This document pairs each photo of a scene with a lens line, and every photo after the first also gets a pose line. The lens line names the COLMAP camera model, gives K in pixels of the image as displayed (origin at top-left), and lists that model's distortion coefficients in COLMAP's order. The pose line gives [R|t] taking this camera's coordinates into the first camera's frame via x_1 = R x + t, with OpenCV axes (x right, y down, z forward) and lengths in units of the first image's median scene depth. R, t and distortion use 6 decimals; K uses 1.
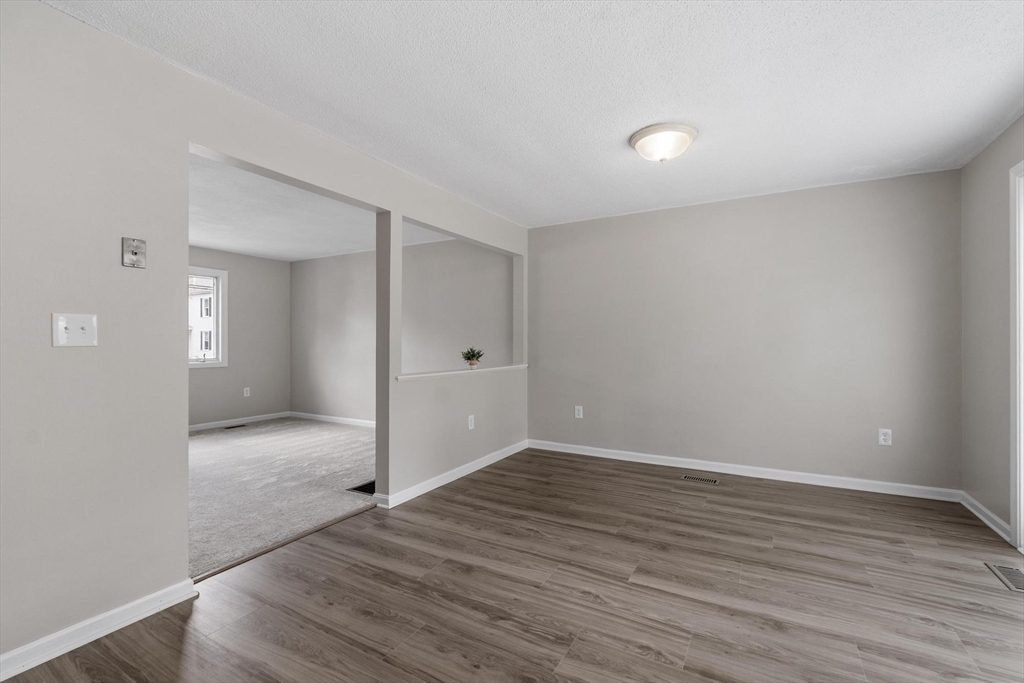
lens RADIAL K [[448.5, 0, 515.7], [0, 448.5, 341.9], [0, 0, 1]] dist [-0.000492, 0.000288]
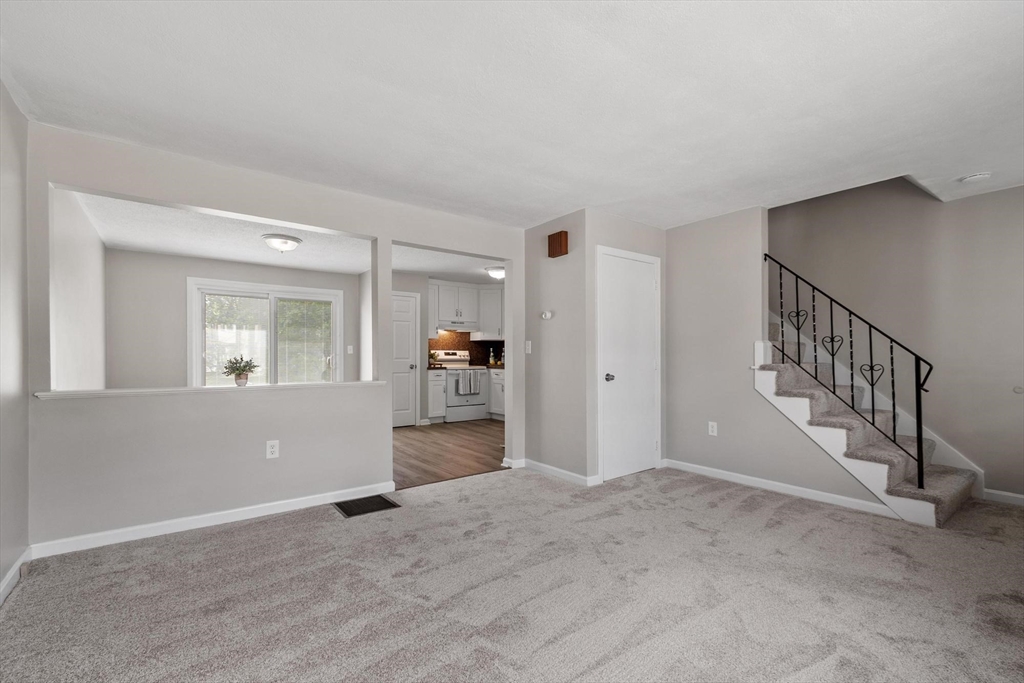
lens RADIAL K [[448.5, 0, 513.3], [0, 448.5, 357.1], [0, 0, 1]] dist [-0.000492, 0.000288]
pose [[-0.914922, -0.000432, 0.403631, -1.251916], [0.001287, 0.999991, 0.003987, 0.013797], [-0.403629, 0.004167, -0.914913, 2.265890]]
